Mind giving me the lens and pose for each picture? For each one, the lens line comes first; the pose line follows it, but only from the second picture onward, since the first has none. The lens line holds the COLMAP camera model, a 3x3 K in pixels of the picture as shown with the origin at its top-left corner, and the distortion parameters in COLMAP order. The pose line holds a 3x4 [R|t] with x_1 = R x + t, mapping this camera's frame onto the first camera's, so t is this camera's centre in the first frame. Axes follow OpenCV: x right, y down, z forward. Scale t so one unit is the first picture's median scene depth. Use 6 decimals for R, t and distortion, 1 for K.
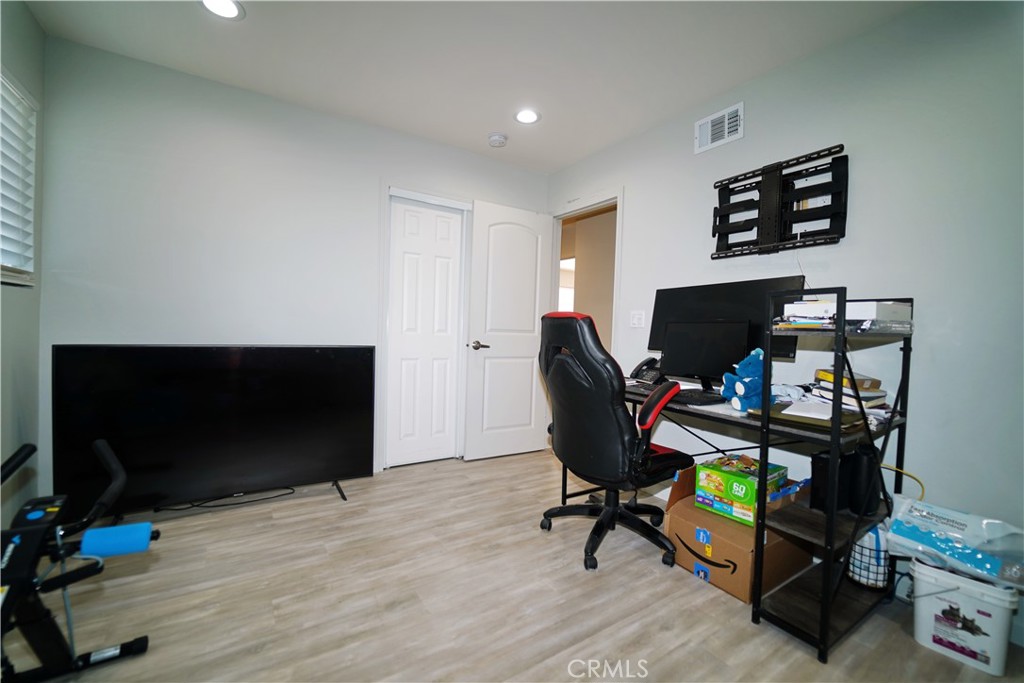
lens RADIAL K [[421.2, 0, 516.2], [0, 421.2, 342.9], [0, 0, 1]] dist [-0.021773, -0.000382]
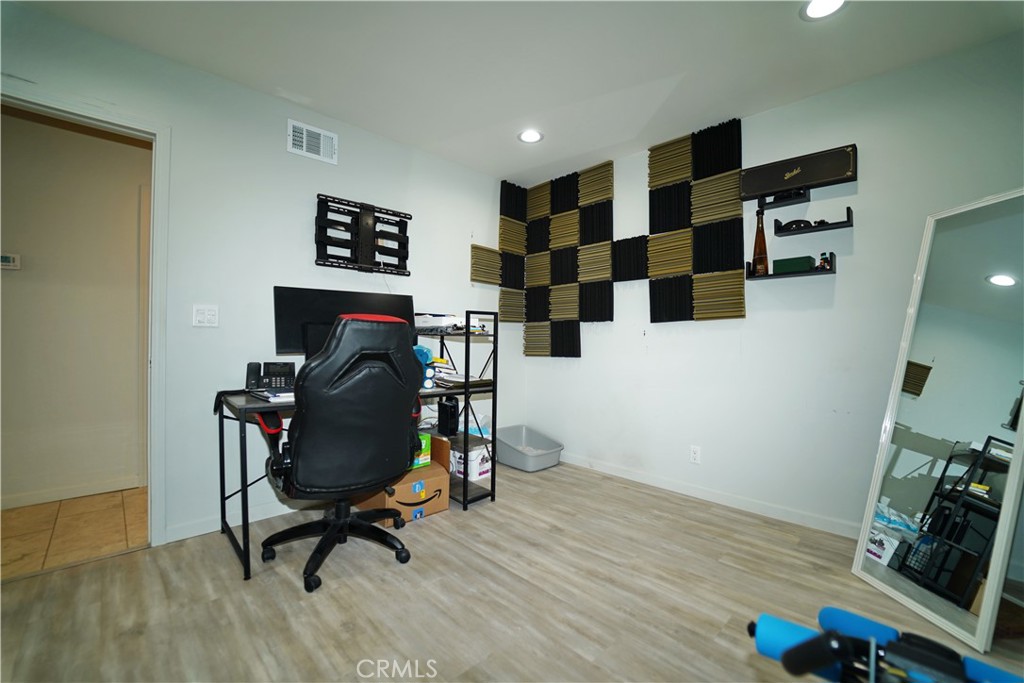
lens RADIAL K [[421.2, 0, 516.3], [0, 421.2, 339.9], [0, 0, 1]] dist [-0.021773, -0.000382]
pose [[-0.193016, -0.032064, 0.980672, -0.794285], [0.015043, 0.999252, 0.035632, -0.043627], [-0.981080, 0.021629, -0.192389, 0.816032]]
